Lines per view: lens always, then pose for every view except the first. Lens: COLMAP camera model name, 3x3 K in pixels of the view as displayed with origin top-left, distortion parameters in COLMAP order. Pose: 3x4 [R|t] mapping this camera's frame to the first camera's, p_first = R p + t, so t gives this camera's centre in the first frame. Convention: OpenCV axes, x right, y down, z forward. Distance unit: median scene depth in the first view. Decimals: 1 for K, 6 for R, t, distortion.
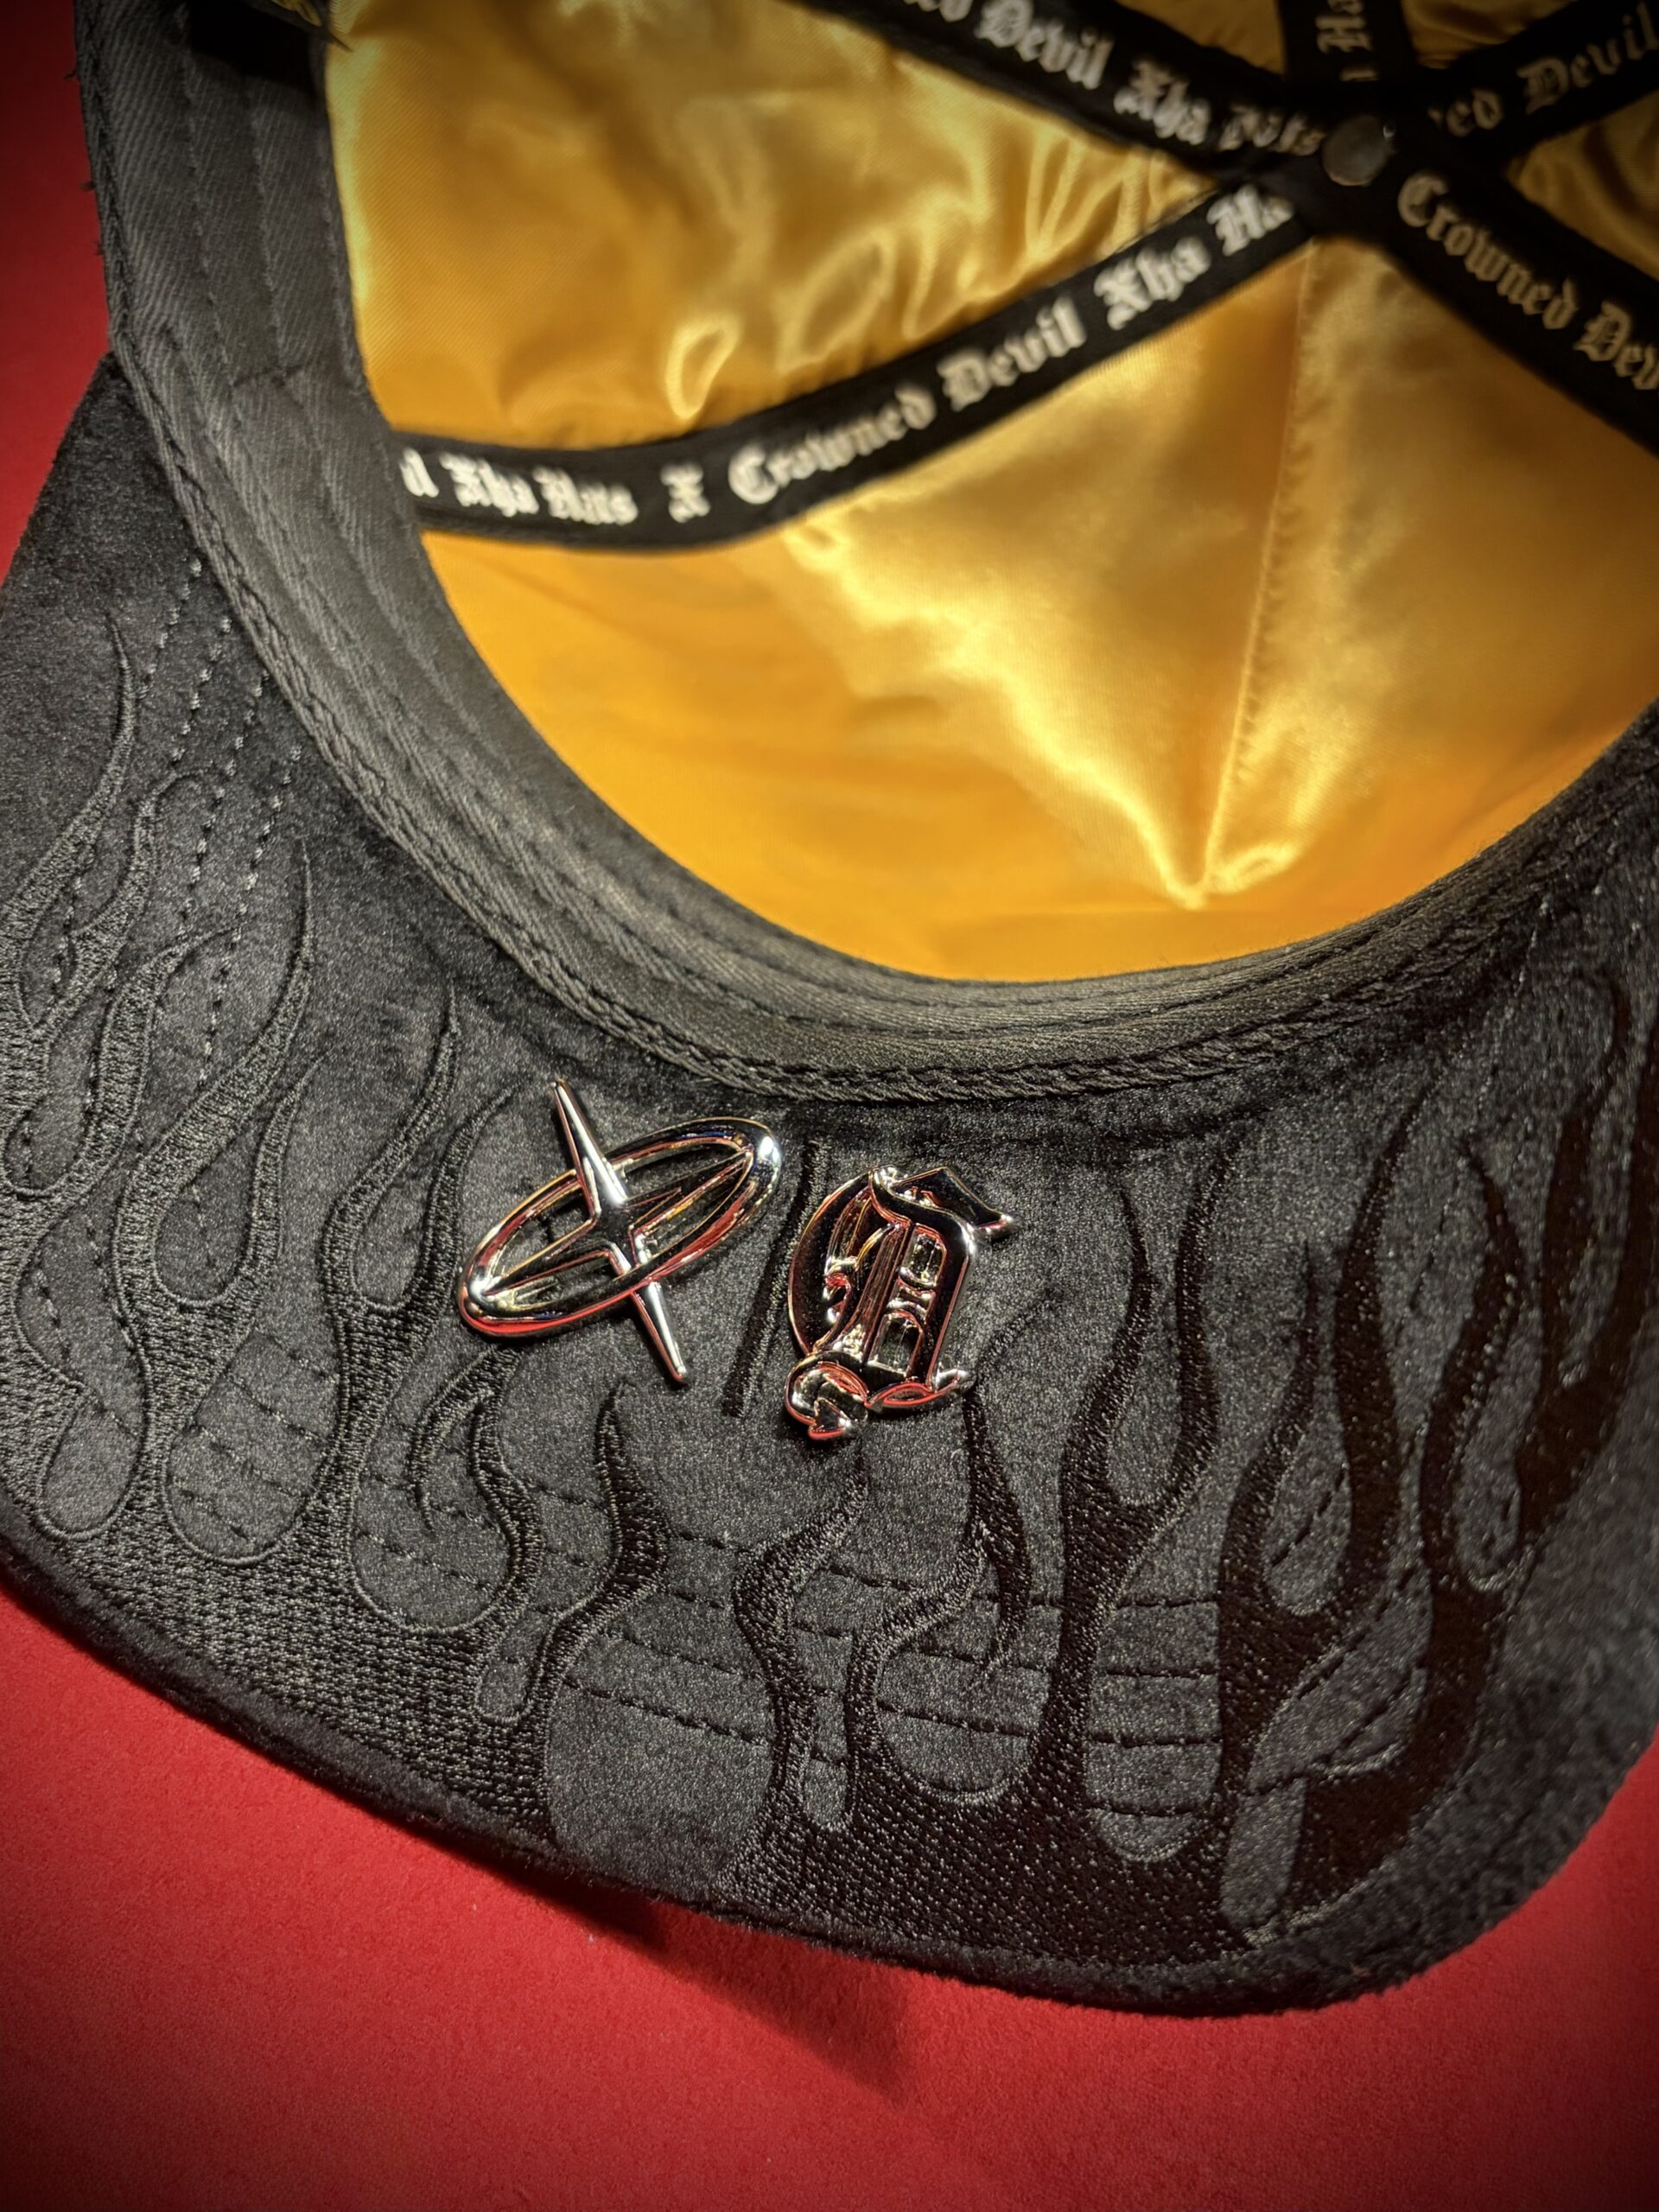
lens RADIAL K [[2249.7, 0, 829.5], [0, 2249.7, 1106.0], [0, 0, 1]] dist [0.122523, -0.464876]
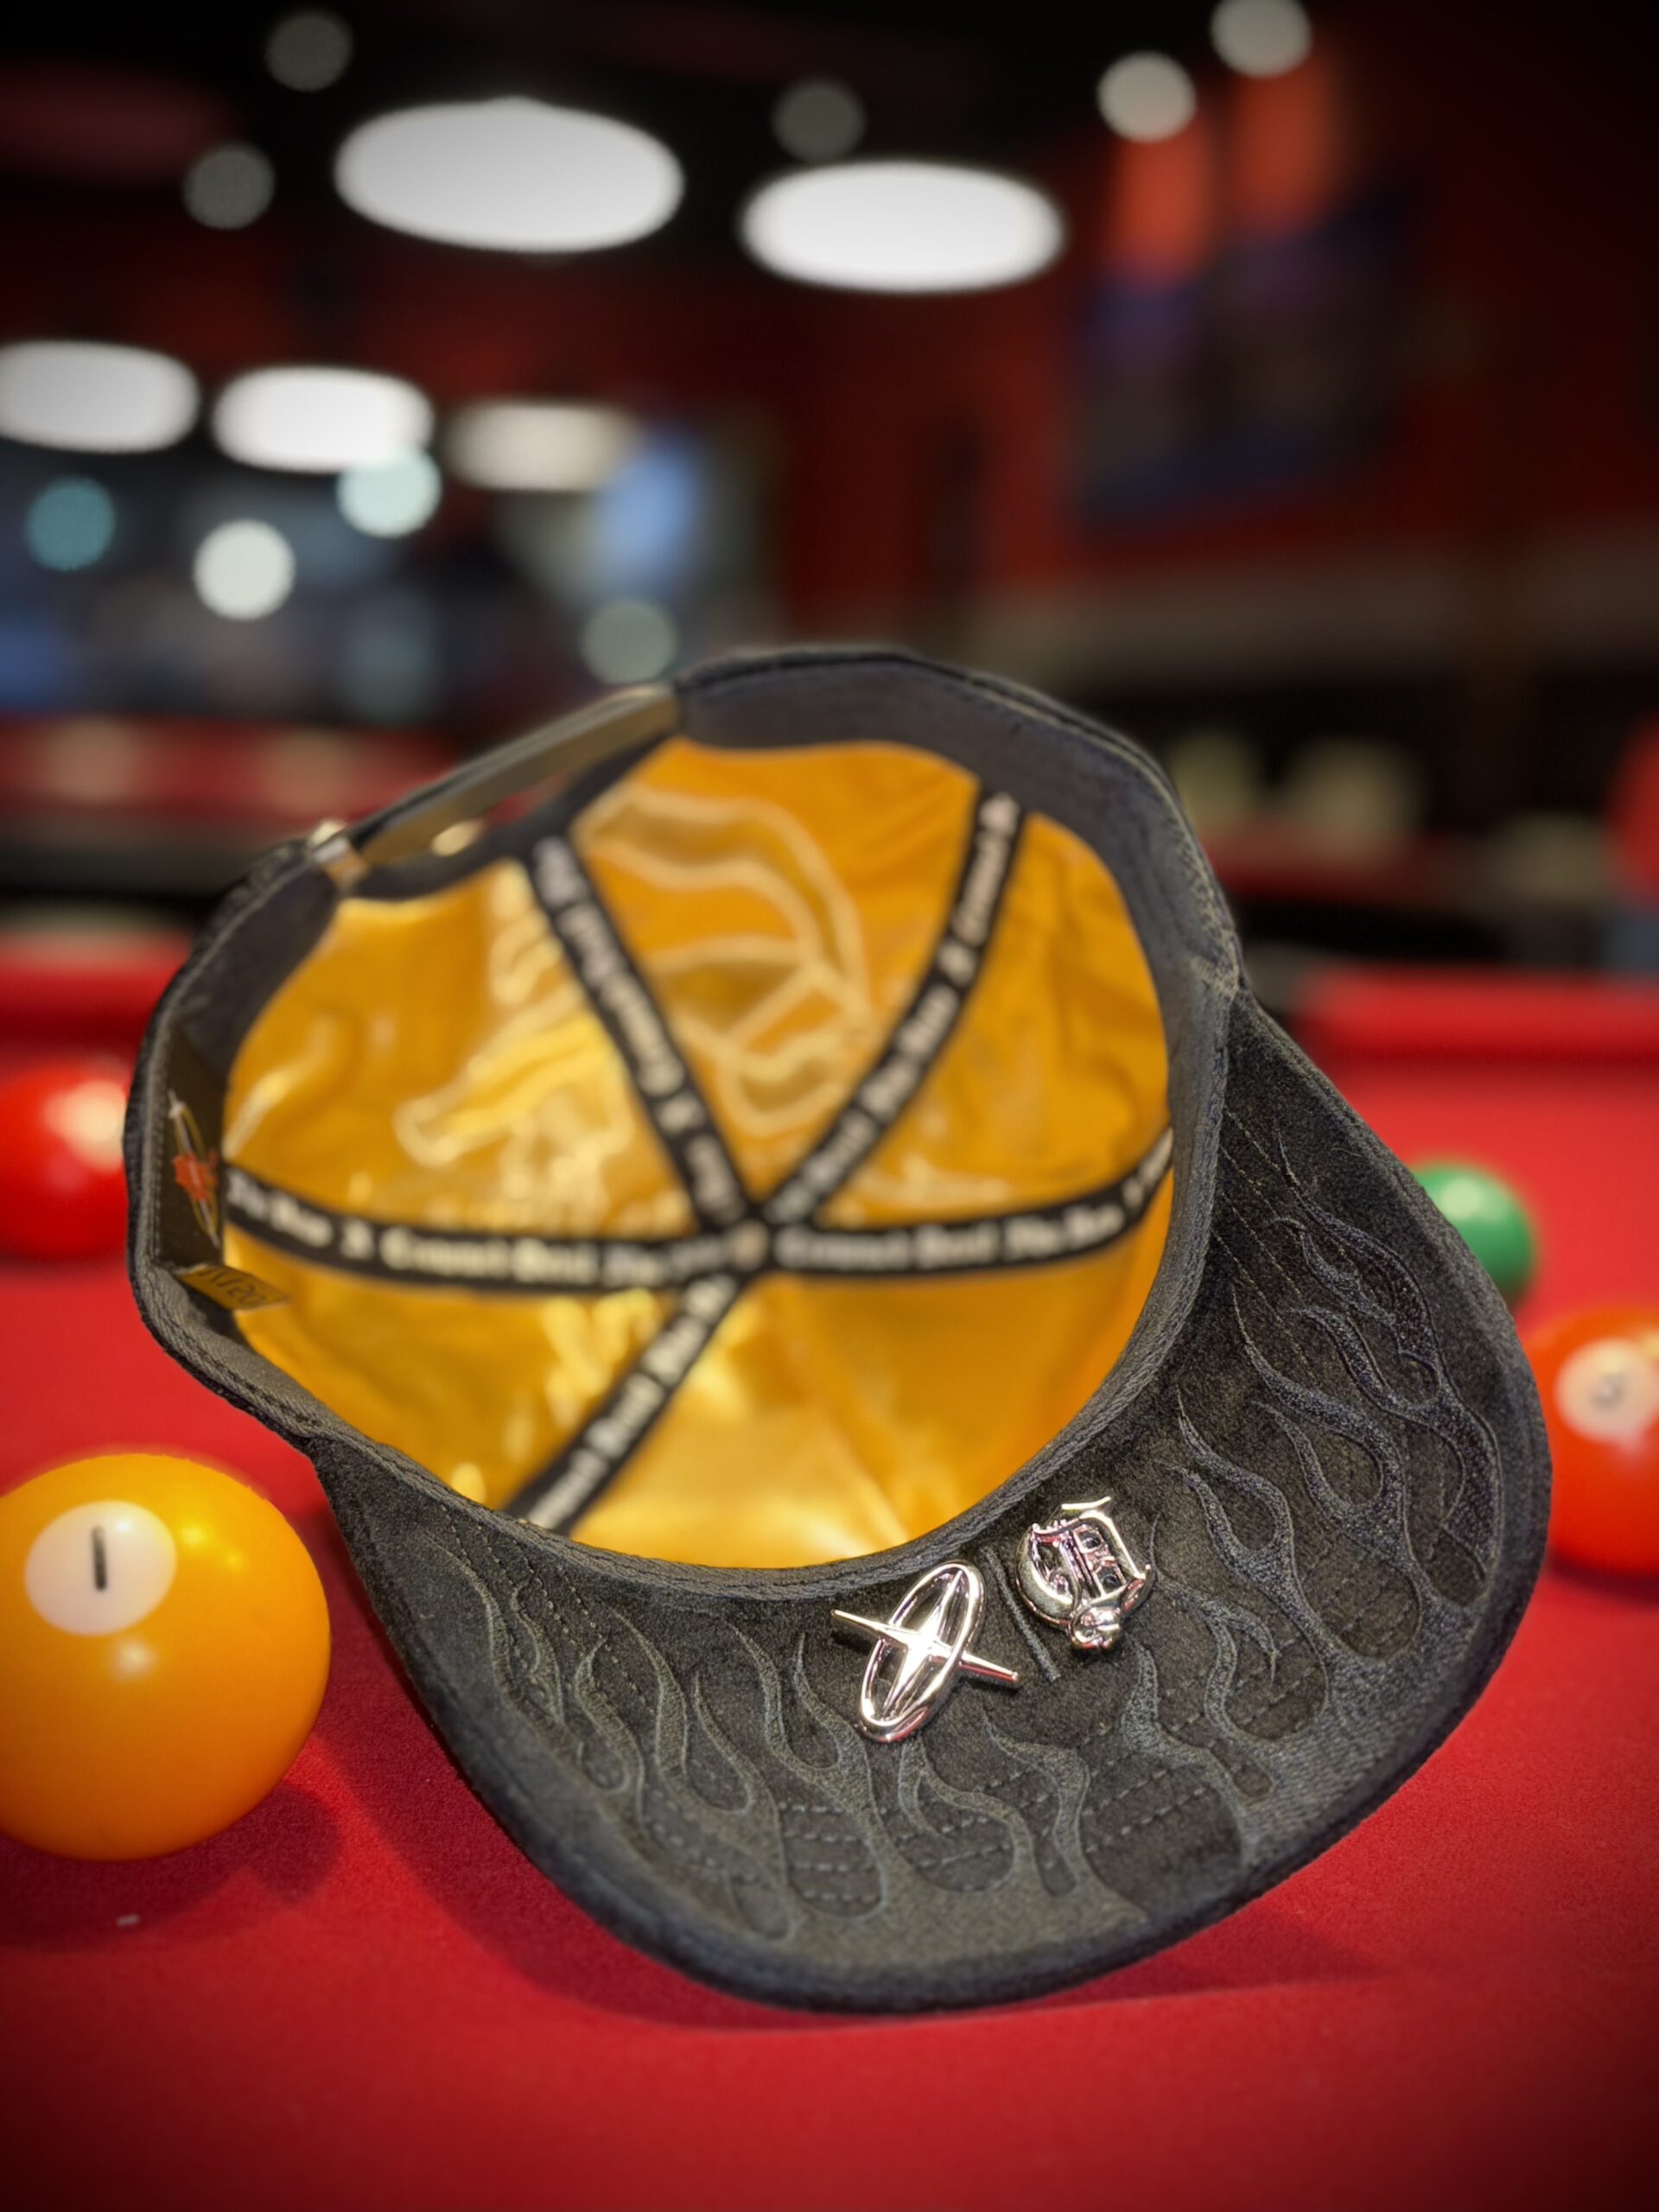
lens RADIAL K [[2249.7, 0, 829.5], [0, 2249.7, 1106.0], [0, 0, 1]] dist [0.122523, -0.464876]
pose [[0.758155, -0.224983, 0.612032, -1.028774], [0.579270, 0.663350, -0.473723, 0.514669], [-0.299412, 0.713687, 0.633248, -0.313605]]
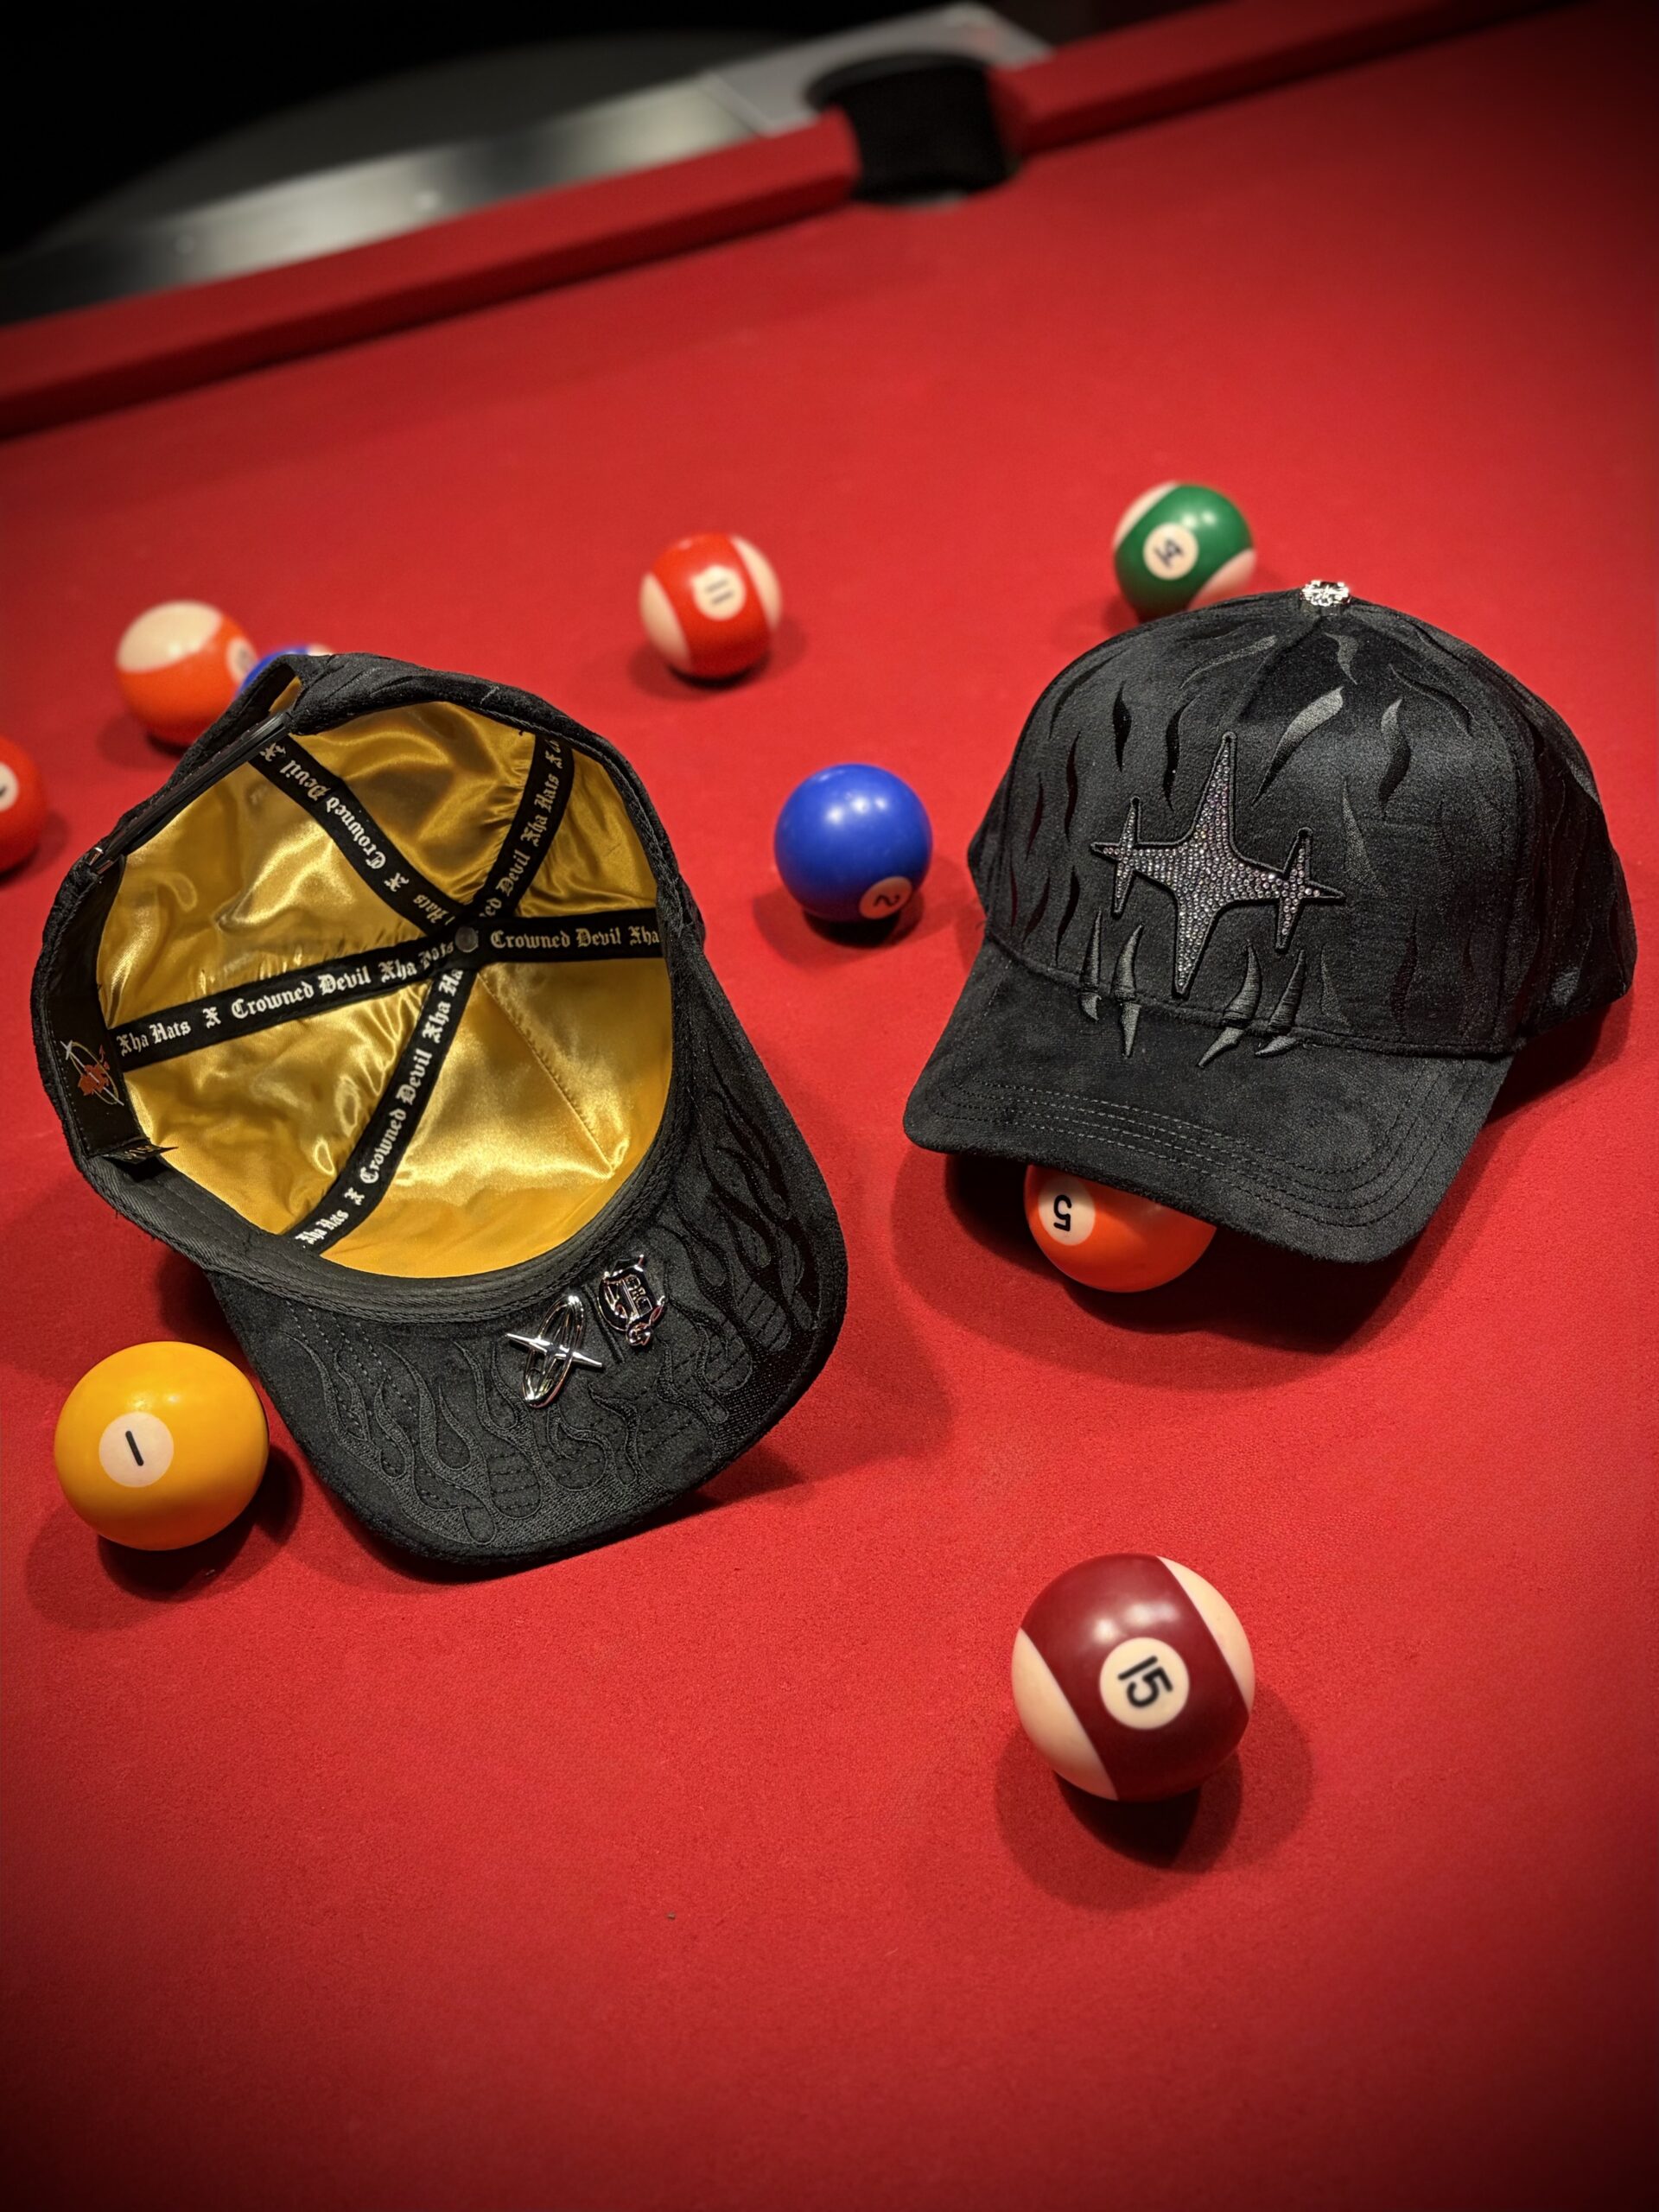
lens RADIAL K [[2249.7, 0, 829.5], [0, 2249.7, 1106.0], [0, 0, 1]] dist [0.122523, -0.464876]
pose [[0.703451, -0.638220, 0.312781, -0.562846], [0.690695, 0.717640, -0.089063, 0.338587], [-0.167622, 0.278688, 0.945640, -2.042695]]
